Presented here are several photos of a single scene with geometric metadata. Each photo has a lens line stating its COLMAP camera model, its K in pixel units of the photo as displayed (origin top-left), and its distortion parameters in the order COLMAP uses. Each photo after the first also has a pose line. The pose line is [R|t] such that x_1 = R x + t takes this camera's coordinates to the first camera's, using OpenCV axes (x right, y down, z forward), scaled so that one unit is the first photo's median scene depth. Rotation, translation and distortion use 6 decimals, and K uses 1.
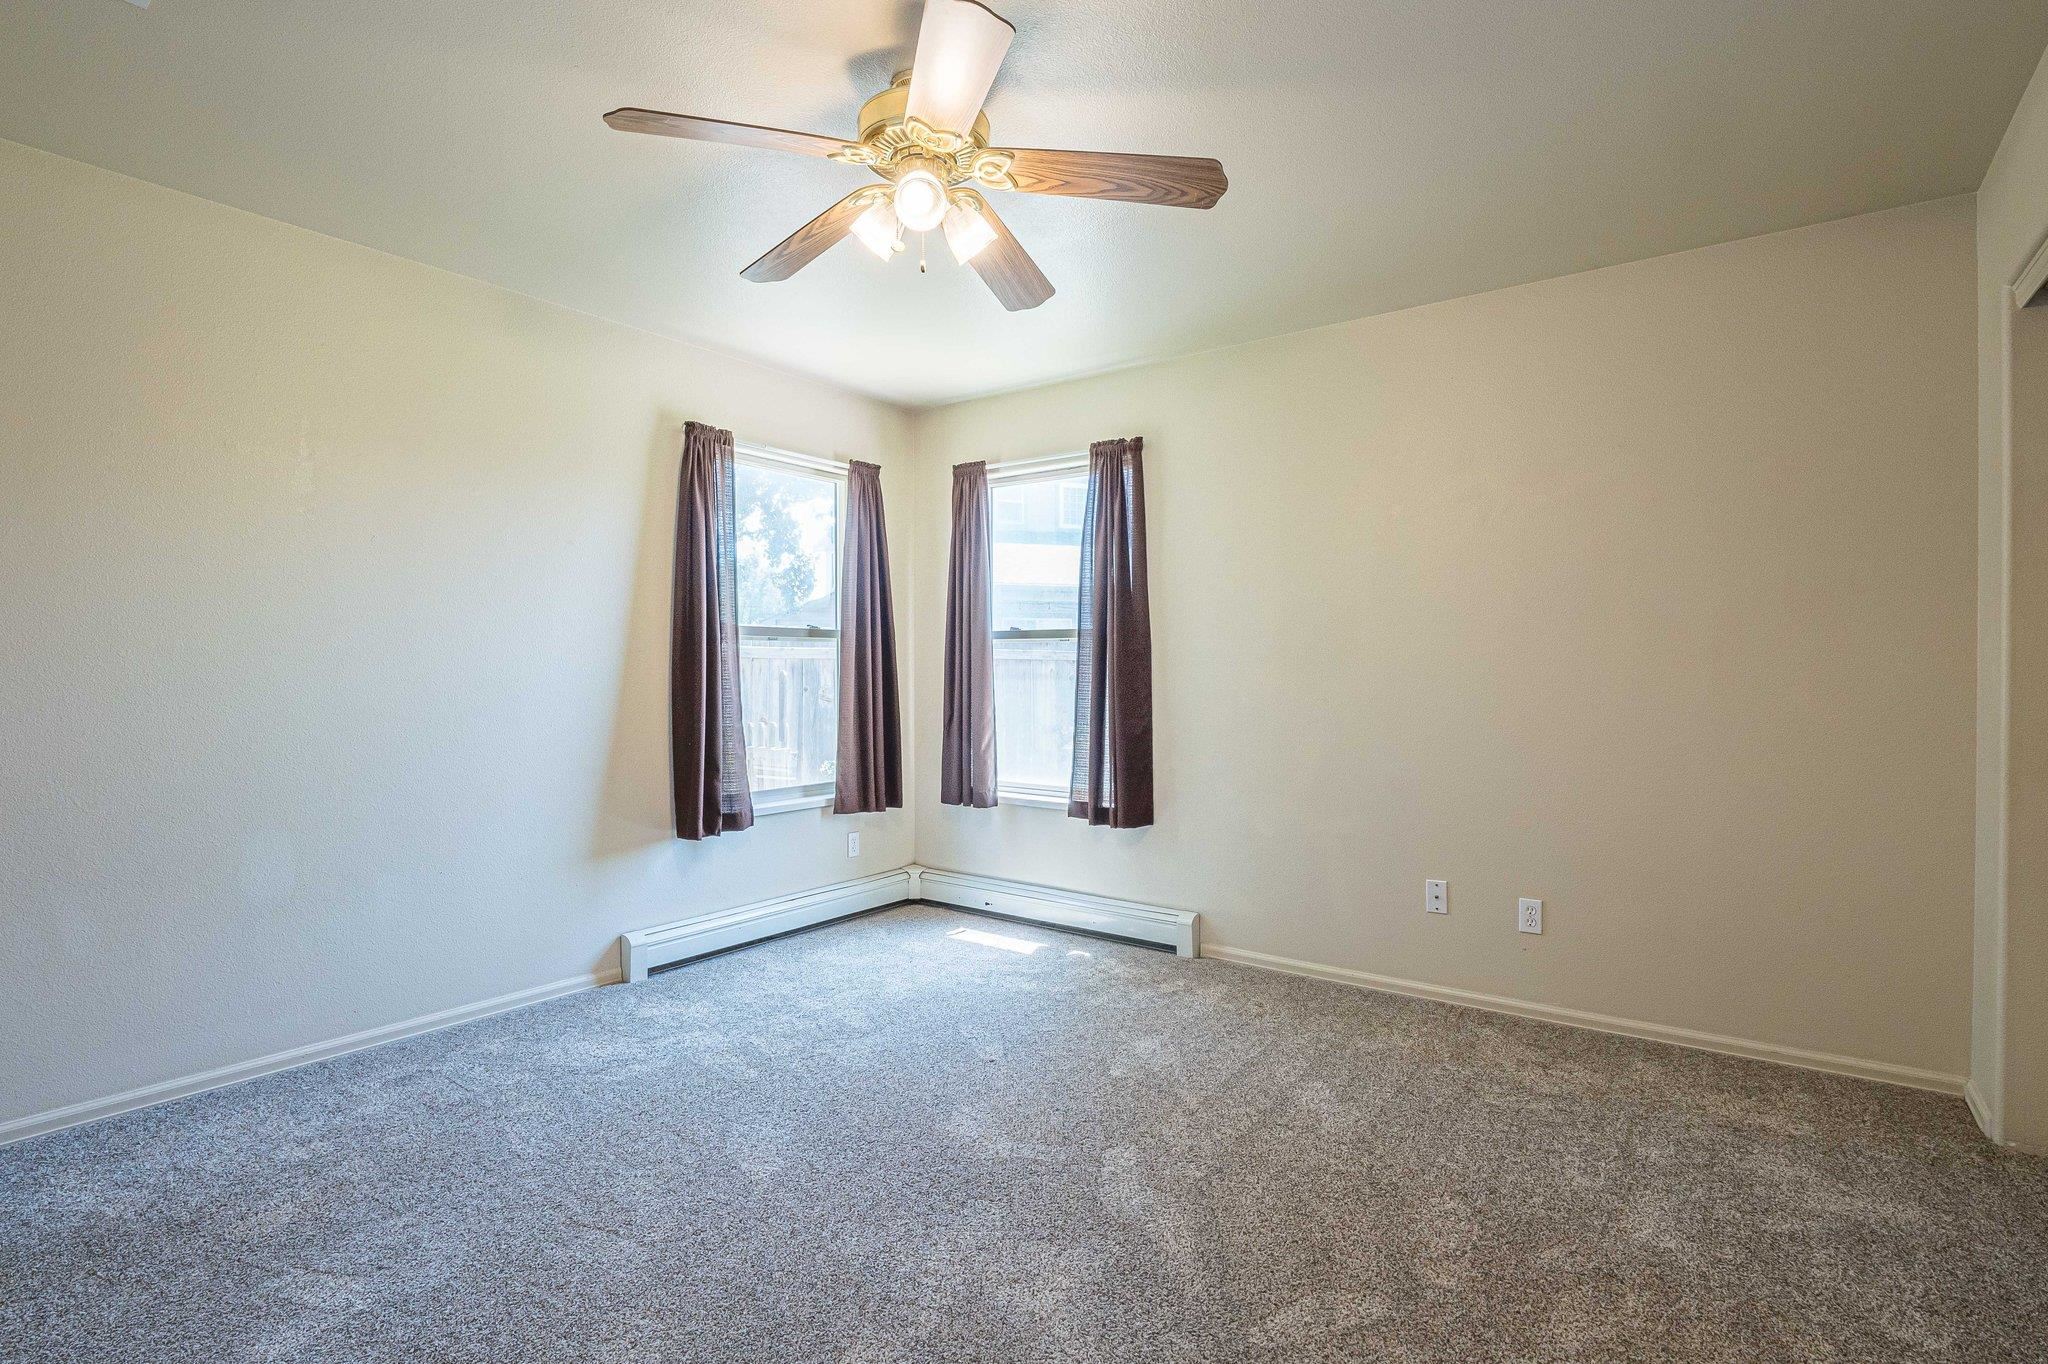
lens RADIAL K [[987.9, 0, 1026.7], [0, 987.9, 676.3], [0, 0, 1]] dist [-0.006111, -0.006214]
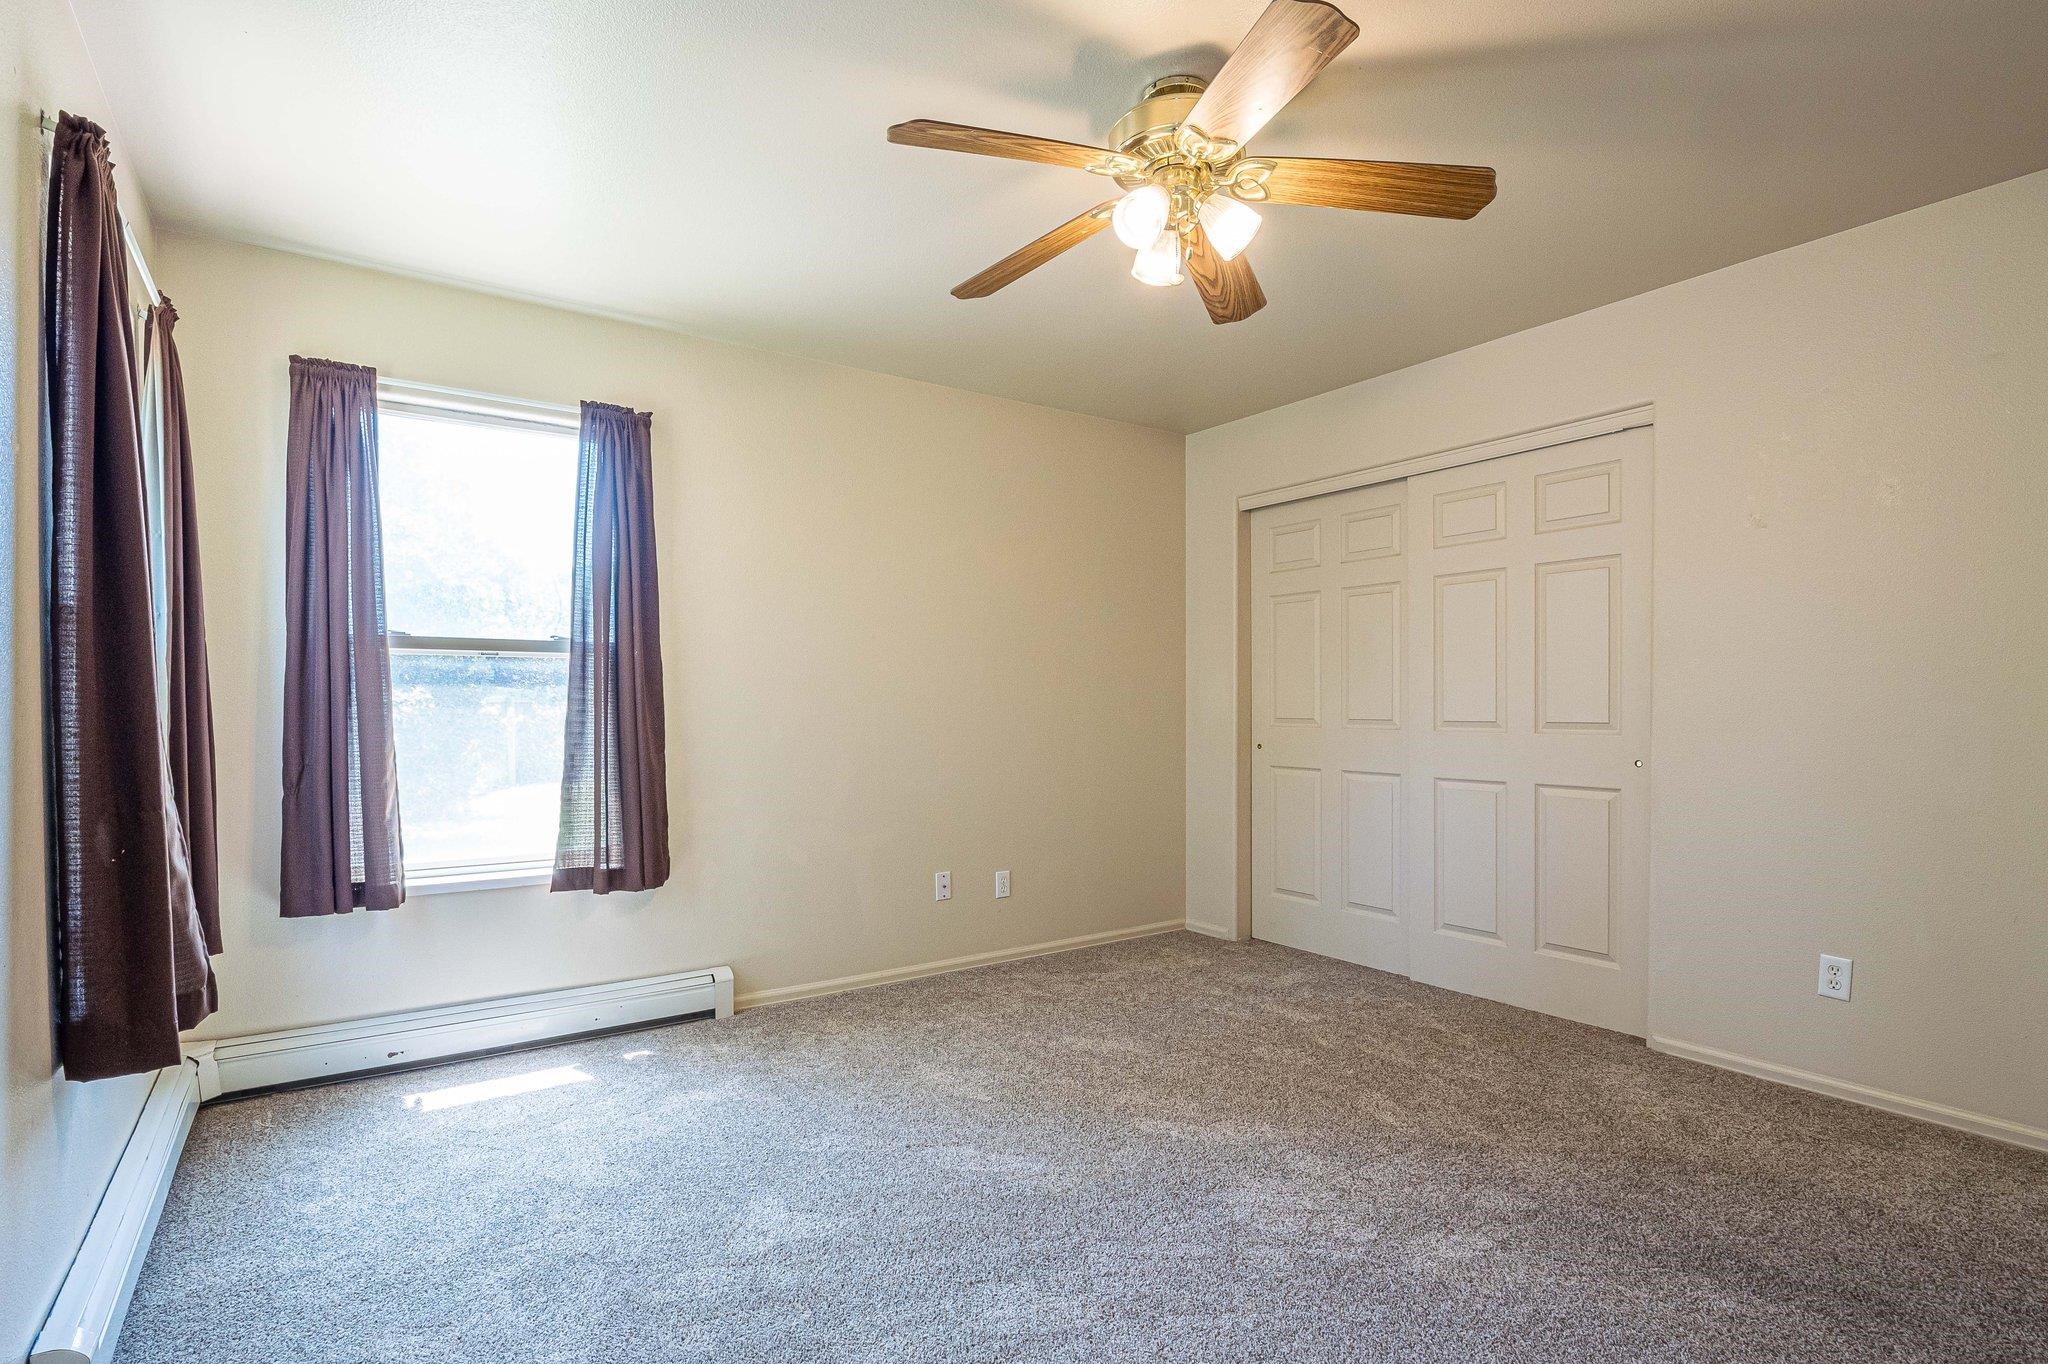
lens RADIAL K [[987.9, 0, 1016.7], [0, 987.9, 719.5], [0, 0, 1]] dist [-0.006111, -0.006214]
pose [[0.325323, -0.017778, 0.945436, -0.549113], [0.009405, 0.999835, 0.015565, 0.003615], [-0.945556, 0.003828, 0.325436, 0.426803]]
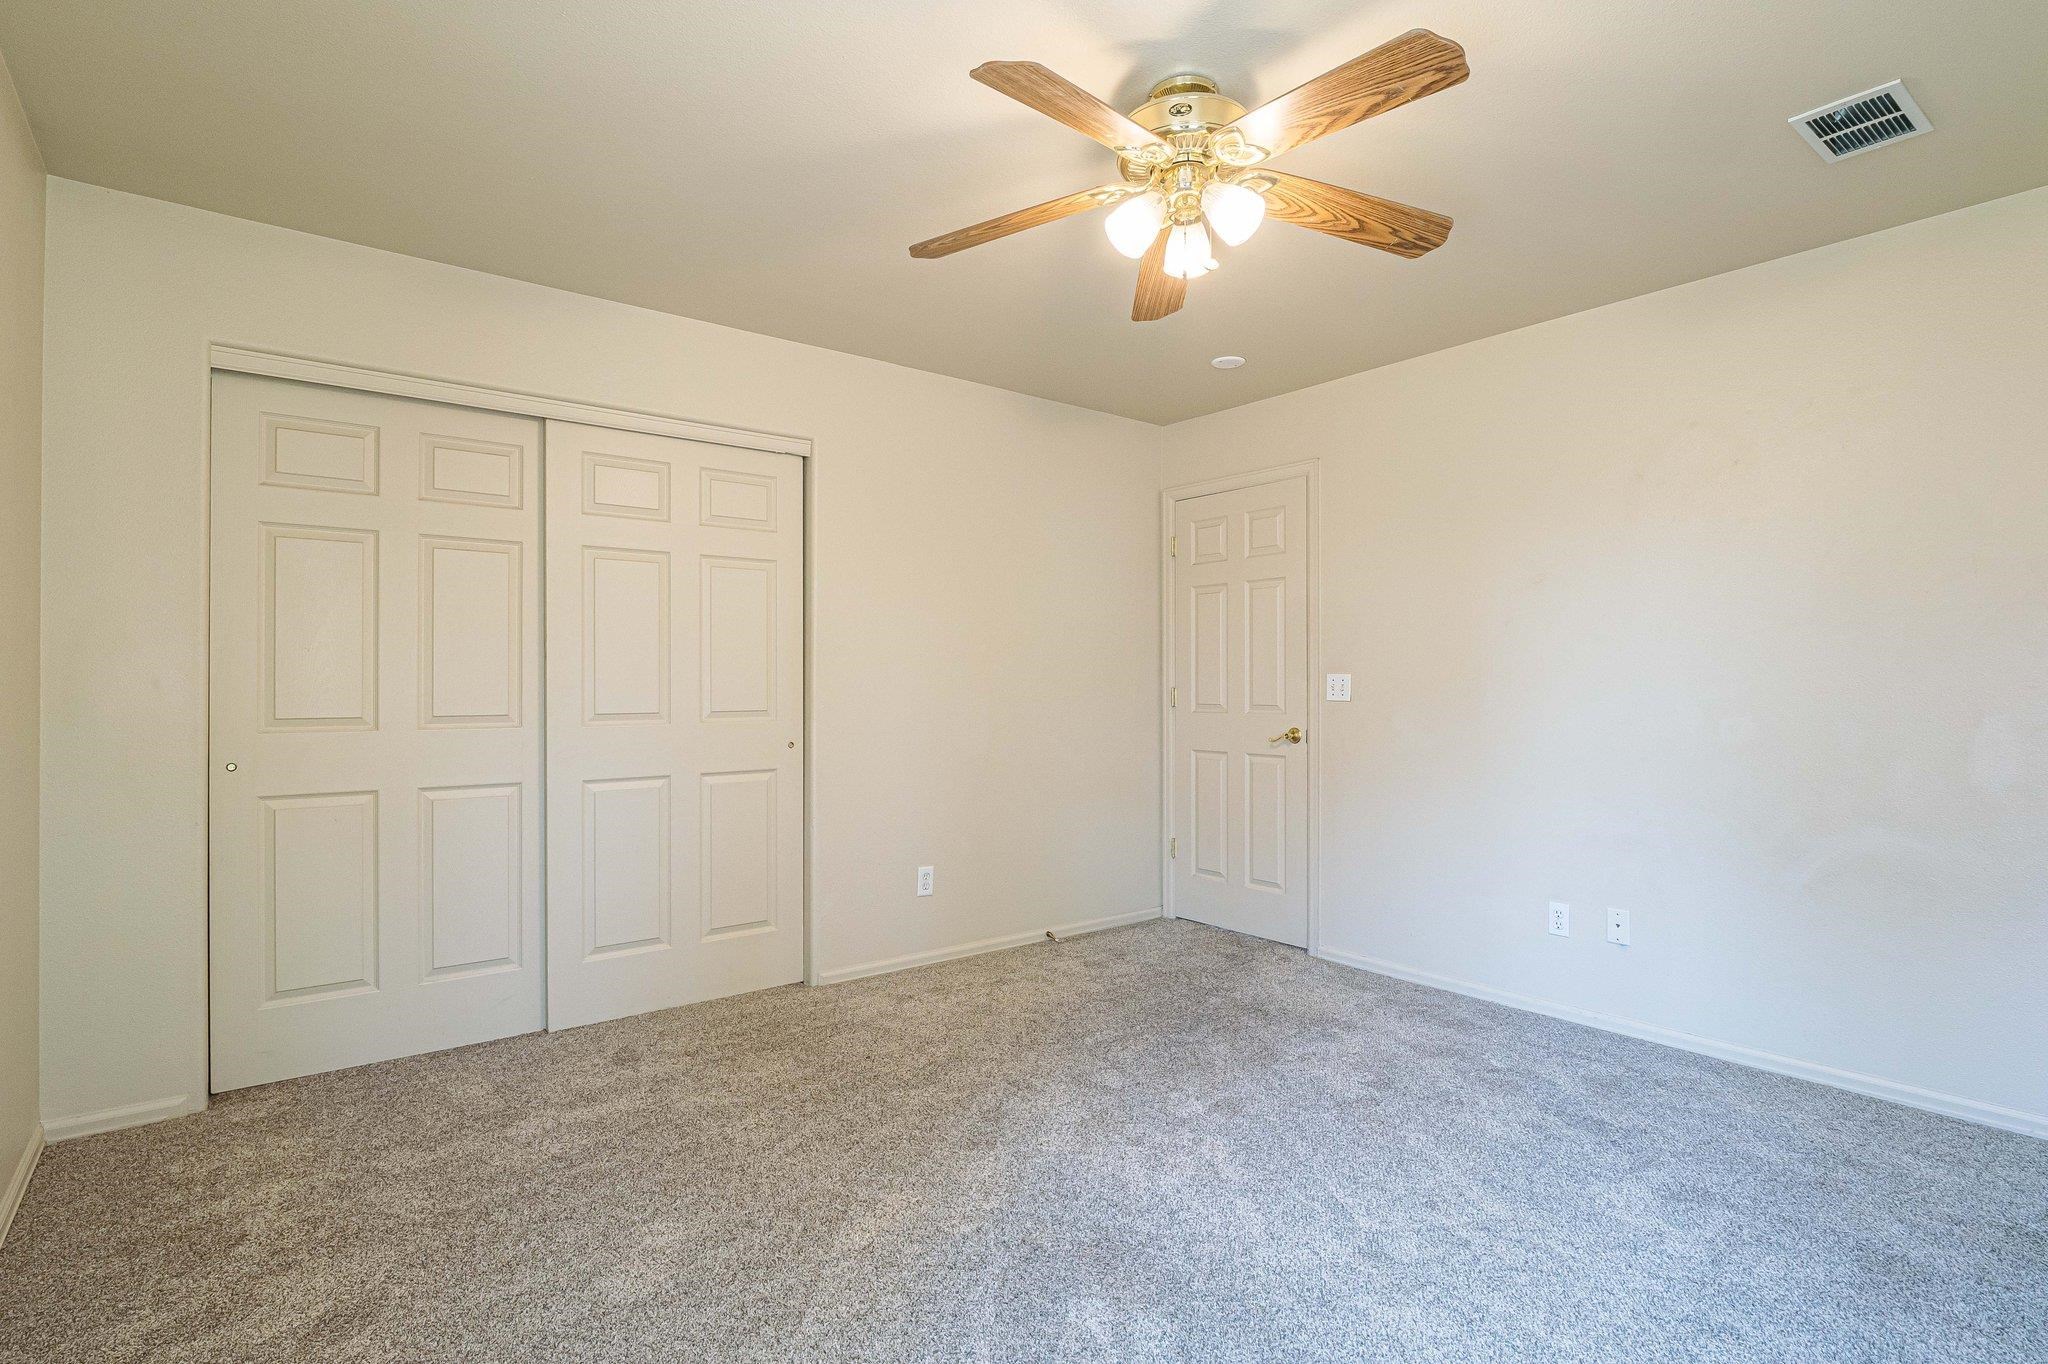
lens RADIAL K [[987.9, 0, 1023.4], [0, 987.9, 681.0], [0, 0, 1]] dist [-0.006111, -0.006214]
pose [[-0.964005, 0.005326, 0.265830, -0.111419], [0.004669, 0.999984, -0.003101, 0.000508], [-0.265843, -0.001748, -0.964015, 1.009635]]
